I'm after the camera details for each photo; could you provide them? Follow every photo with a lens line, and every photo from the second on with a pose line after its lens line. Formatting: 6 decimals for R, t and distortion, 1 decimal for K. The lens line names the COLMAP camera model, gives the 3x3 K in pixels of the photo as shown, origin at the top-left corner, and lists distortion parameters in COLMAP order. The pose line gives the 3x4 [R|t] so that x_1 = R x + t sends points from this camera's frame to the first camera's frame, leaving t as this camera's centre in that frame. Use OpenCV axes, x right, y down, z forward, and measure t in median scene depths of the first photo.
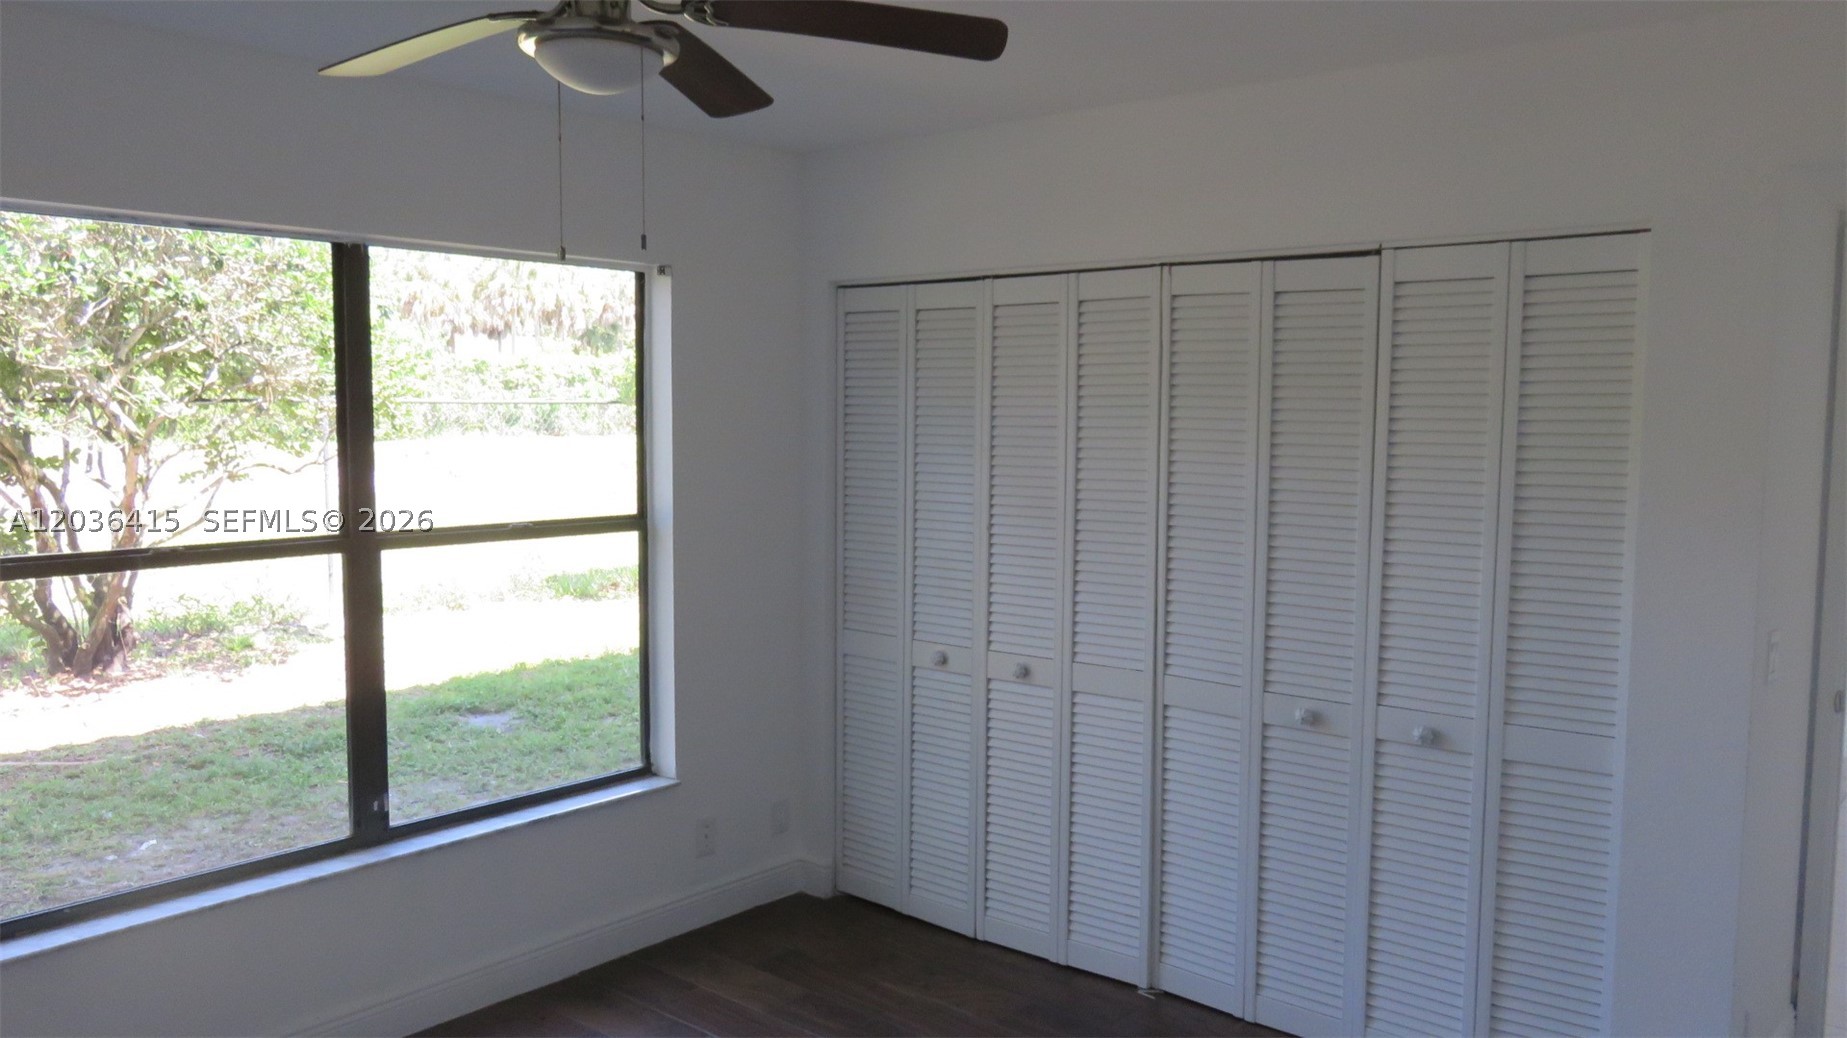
lens RADIAL K [[1415.8, 0, 933.2], [0, 1415.8, 522.6], [0, 0, 1]] dist [0.008167, 0.004271]
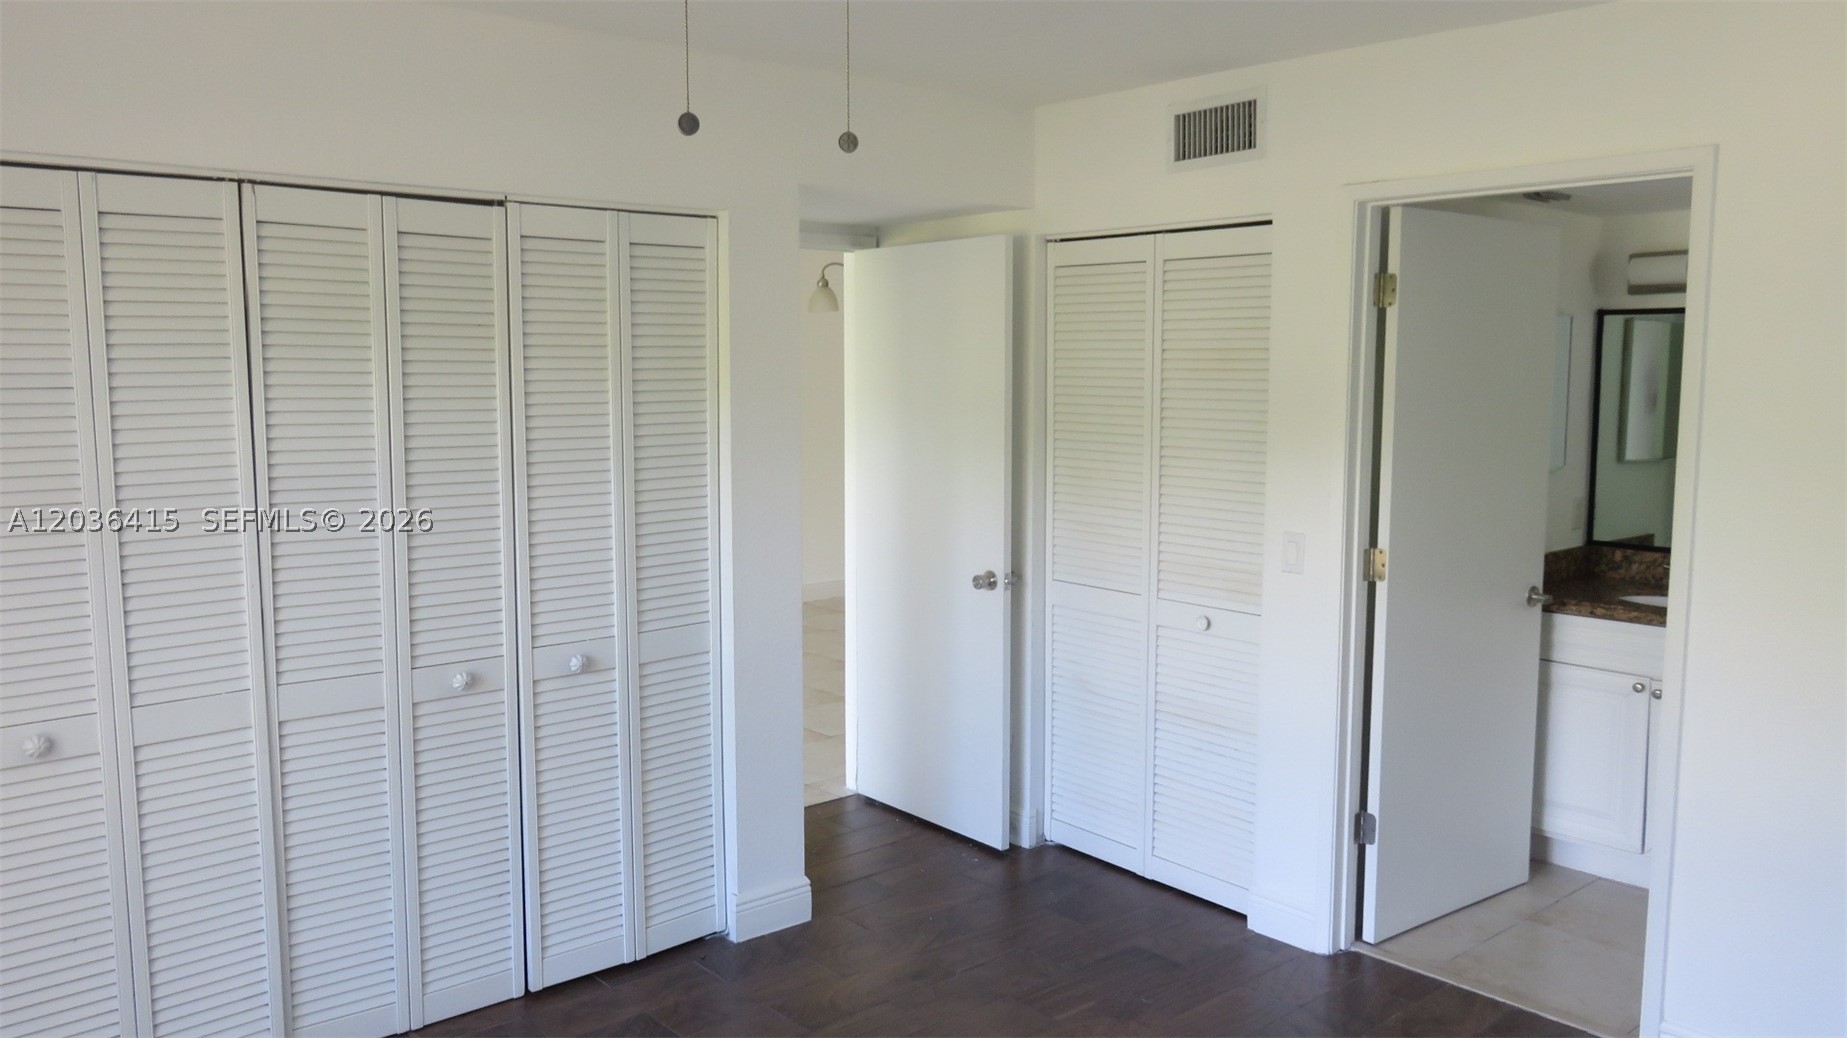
lens RADIAL K [[1415.8, 0, 933.4], [0, 1415.8, 519.4], [0, 0, 1]] dist [0.008167, 0.004271]
pose [[0.157281, -0.114234, 0.980925, -0.654761], [0.085005, 0.991167, 0.101797, -0.045171], [-0.983889, 0.067373, 0.165602, 0.551044]]
